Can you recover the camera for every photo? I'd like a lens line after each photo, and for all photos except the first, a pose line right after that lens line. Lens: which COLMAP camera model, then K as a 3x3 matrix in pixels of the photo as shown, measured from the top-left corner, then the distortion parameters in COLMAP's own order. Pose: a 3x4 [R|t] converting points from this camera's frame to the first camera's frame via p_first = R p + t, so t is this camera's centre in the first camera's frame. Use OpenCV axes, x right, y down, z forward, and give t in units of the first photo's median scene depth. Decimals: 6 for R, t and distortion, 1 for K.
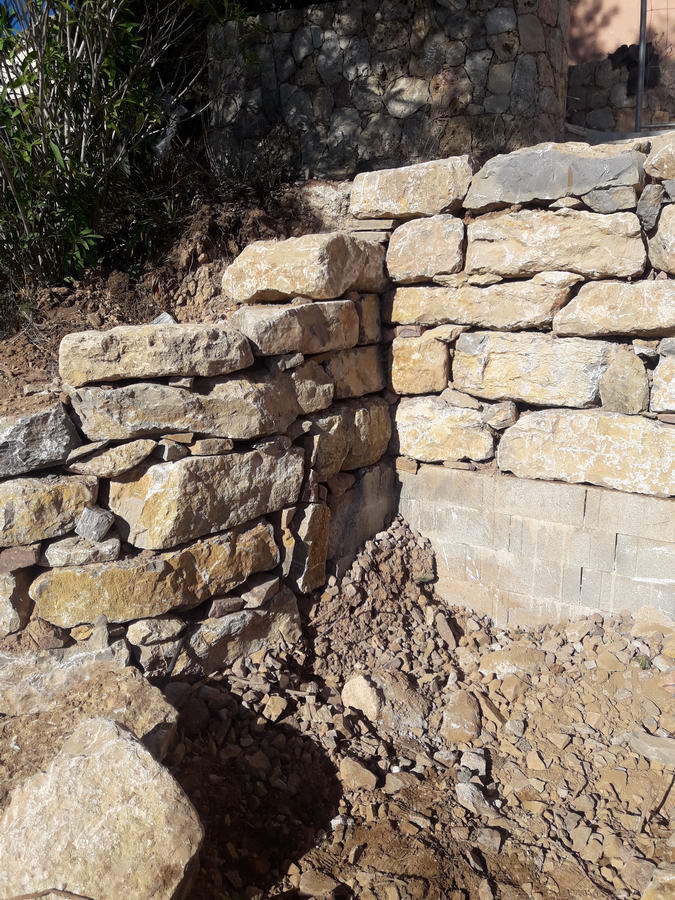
lens RADIAL K [[743.8, 0, 341.9], [0, 743.8, 455.0], [0, 0, 1]] dist [0.010077, -0.041534]
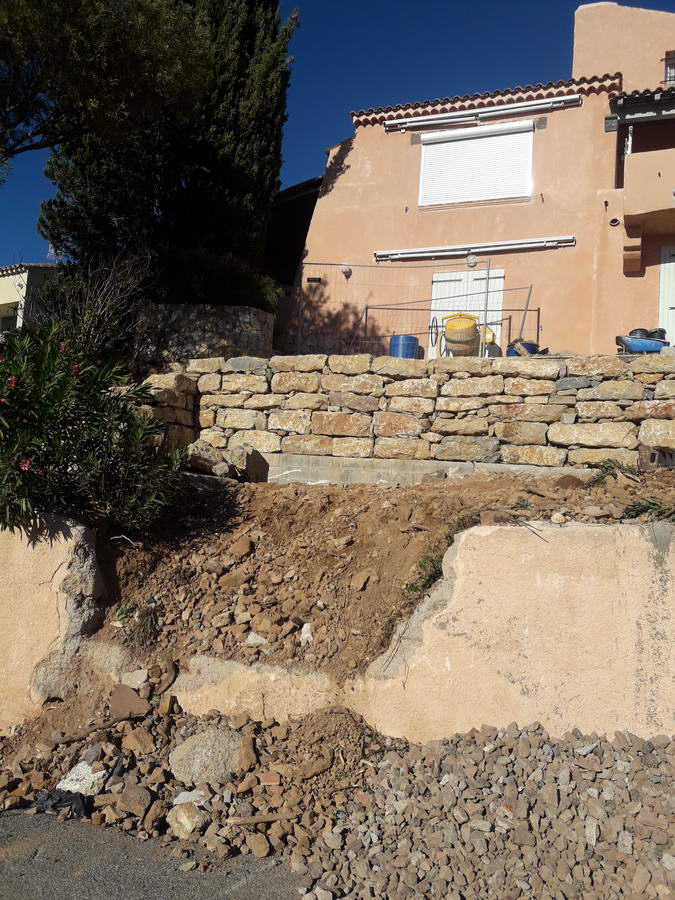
lens RADIAL K [[743.8, 0, 335.9], [0, 743.8, 445.9], [0, 0, 1]] dist [0.010077, -0.041534]
pose [[0.986953, 0.061885, 0.148642, 0.198695], [-0.023726, 0.969005, -0.245901, 0.807533], [-0.159252, 0.239166, 0.957830, -2.224217]]
